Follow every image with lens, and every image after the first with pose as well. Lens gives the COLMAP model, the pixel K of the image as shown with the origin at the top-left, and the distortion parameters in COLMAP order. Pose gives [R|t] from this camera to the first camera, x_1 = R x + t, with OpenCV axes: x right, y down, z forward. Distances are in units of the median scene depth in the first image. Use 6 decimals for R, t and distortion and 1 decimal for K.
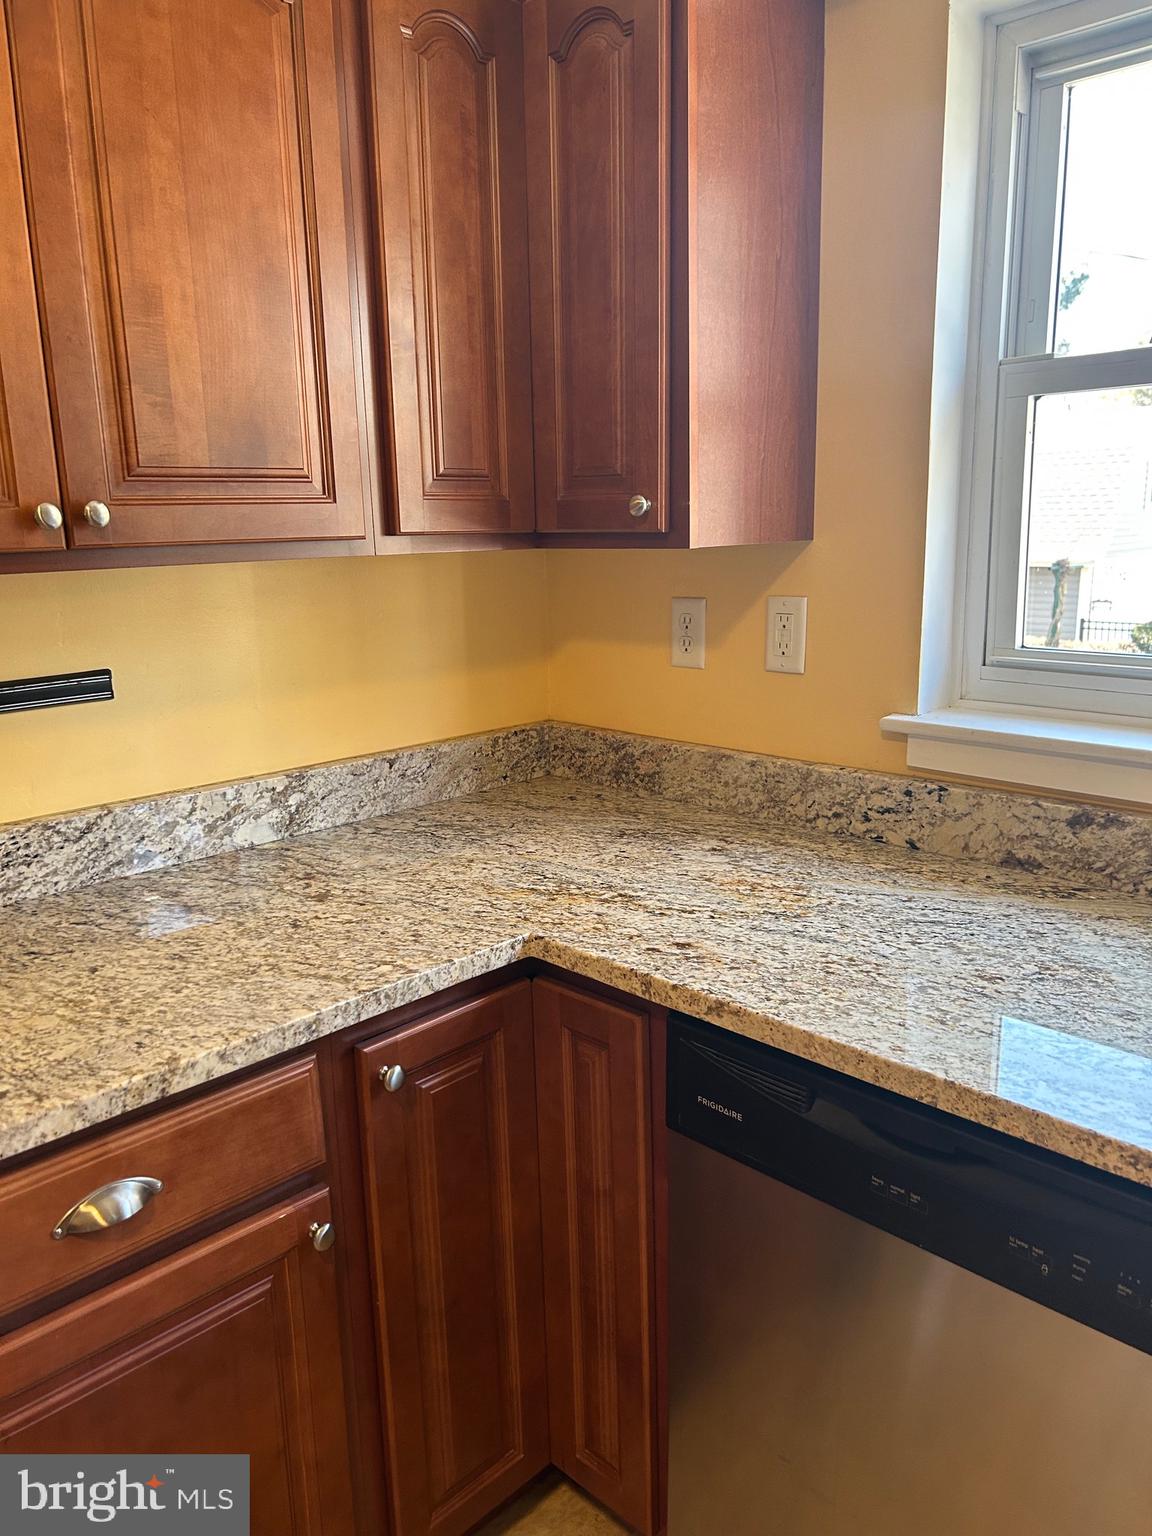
lens RADIAL K [[1153.6, 0, 576.0], [0, 1153.6, 768.0], [0, 0, 1]] dist [0.009326, -0.021432]
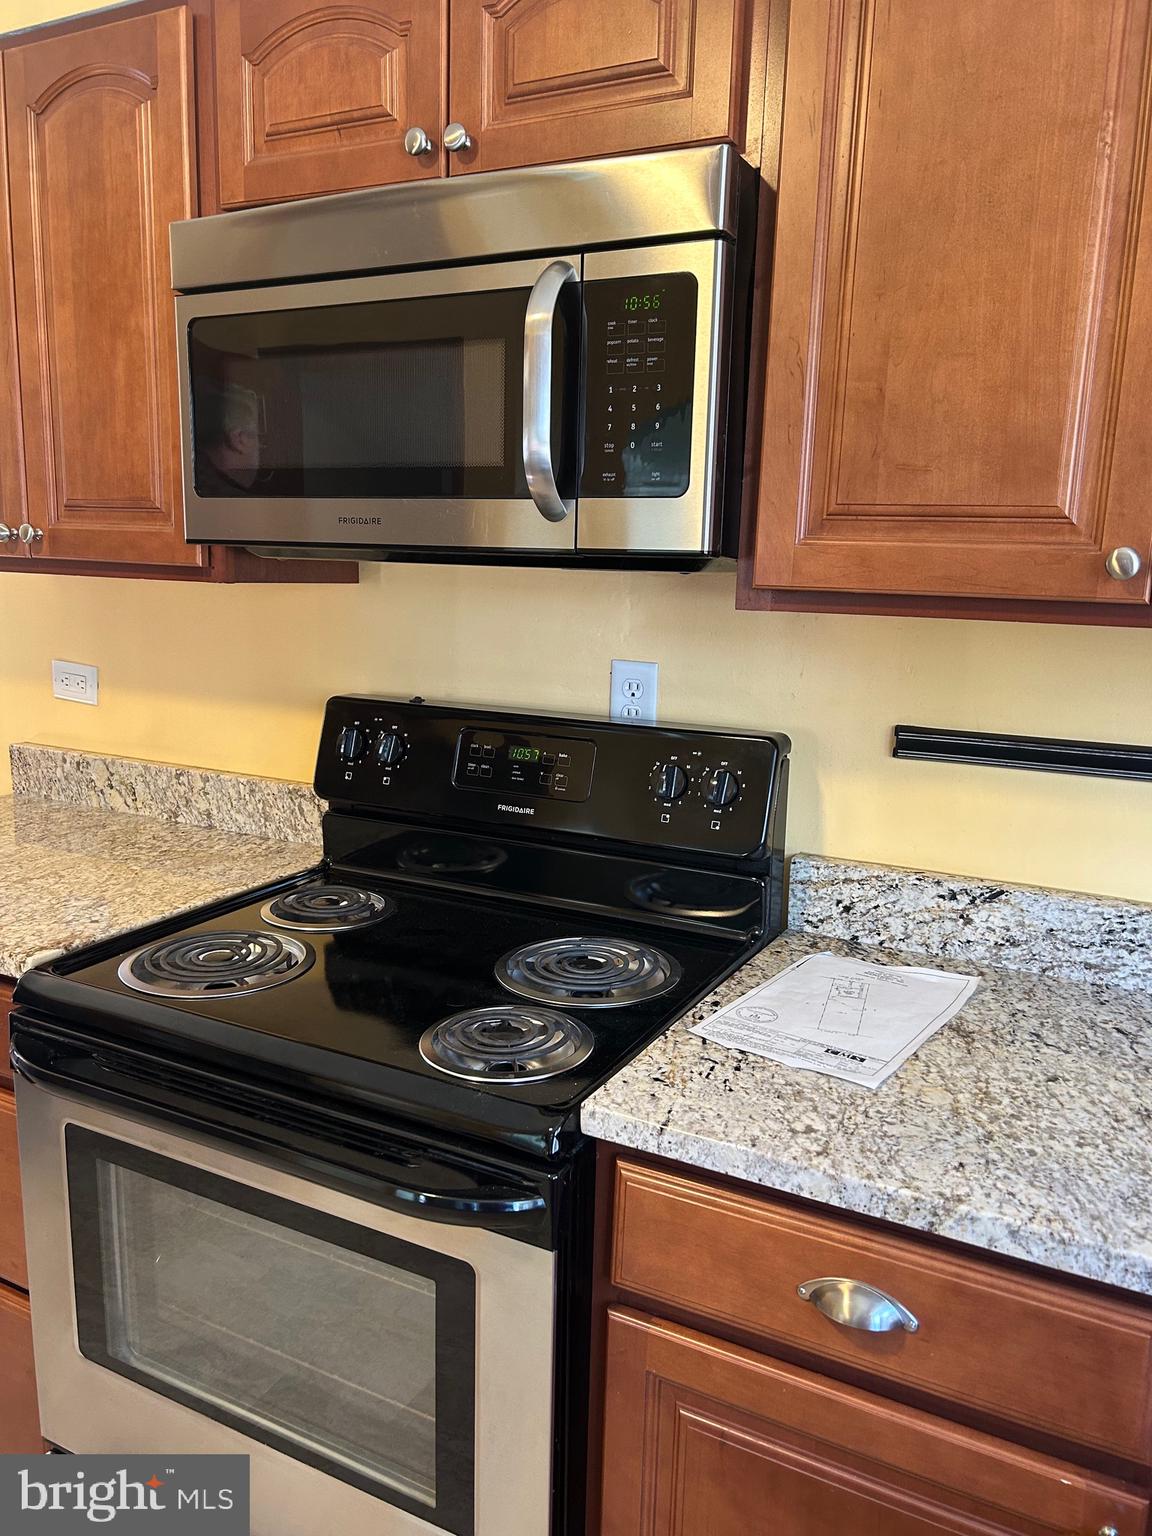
lens RADIAL K [[1153.6, 0, 576.0], [0, 1153.6, 768.0], [0, 0, 1]] dist [0.009326, -0.021432]
pose [[0.295707, 0.200882, -0.933919, 0.285093], [-0.242249, 0.961451, 0.130101, -0.090401], [0.924052, 0.187769, 0.332971, 0.390313]]
